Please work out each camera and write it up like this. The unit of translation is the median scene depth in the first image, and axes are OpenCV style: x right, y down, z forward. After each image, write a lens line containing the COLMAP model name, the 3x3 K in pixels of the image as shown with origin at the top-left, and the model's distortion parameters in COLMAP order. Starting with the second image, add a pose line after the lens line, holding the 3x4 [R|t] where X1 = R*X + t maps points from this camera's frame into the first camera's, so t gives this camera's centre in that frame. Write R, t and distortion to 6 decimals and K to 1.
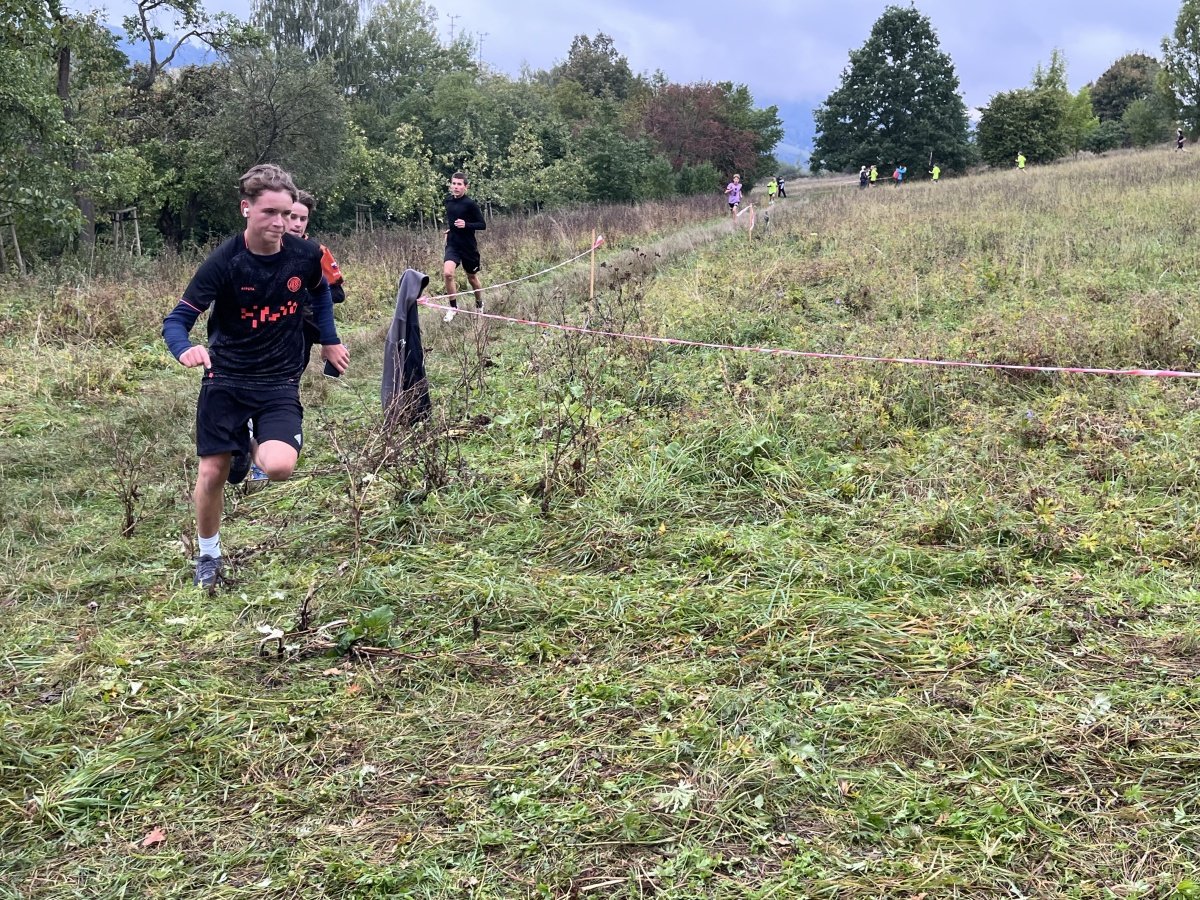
lens RADIAL K [[1228.4, 0, 600.3], [0, 1228.4, 461.4], [0, 0, 1]] dist [0.025476, 0.004233]
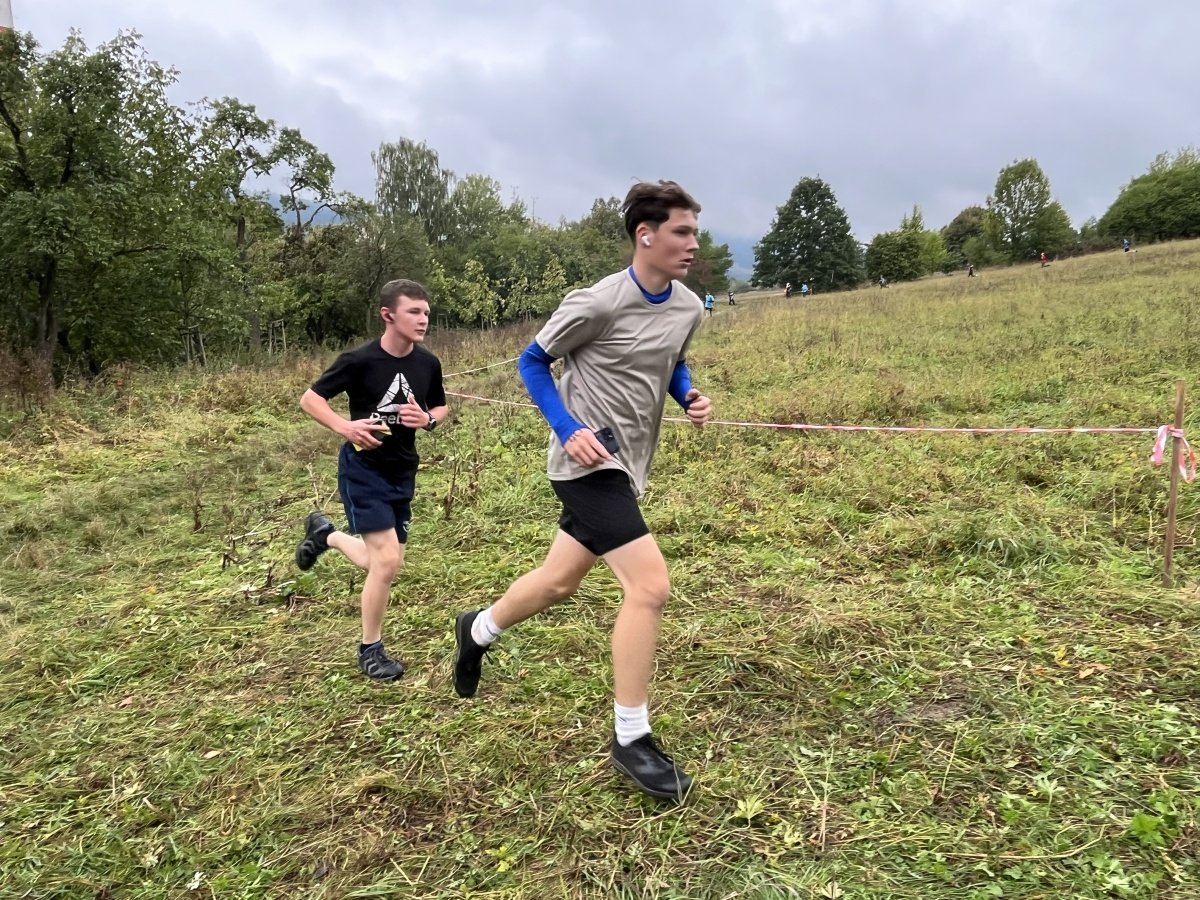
lens RADIAL K [[843.6, 0, 600.0], [0, 843.6, 450.0], [0, 0, 1]] dist [-0.004831, -0.000816]
pose [[0.999702, -0.008043, -0.023027, 0.011222], [0.007076, 0.999103, -0.041761, 0.000198], [0.023342, 0.041585, 0.998862, -0.005968]]
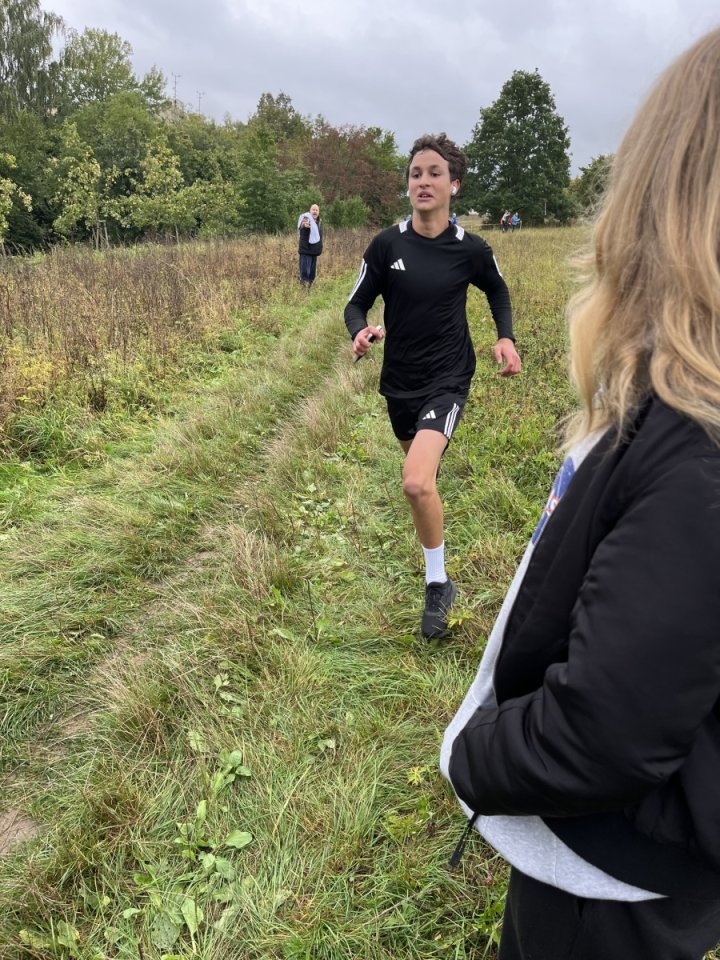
lens RADIAL K [[713.2, 0, 371.1], [0, 713.2, 478.9], [0, 0, 1]] dist [0.080934, -0.120288]
pose [[0.992579, 0.027434, 0.118470, 0.026405], [-0.042532, 0.991008, 0.126861, -0.067320], [-0.113925, -0.130958, 0.984820, 0.294596]]
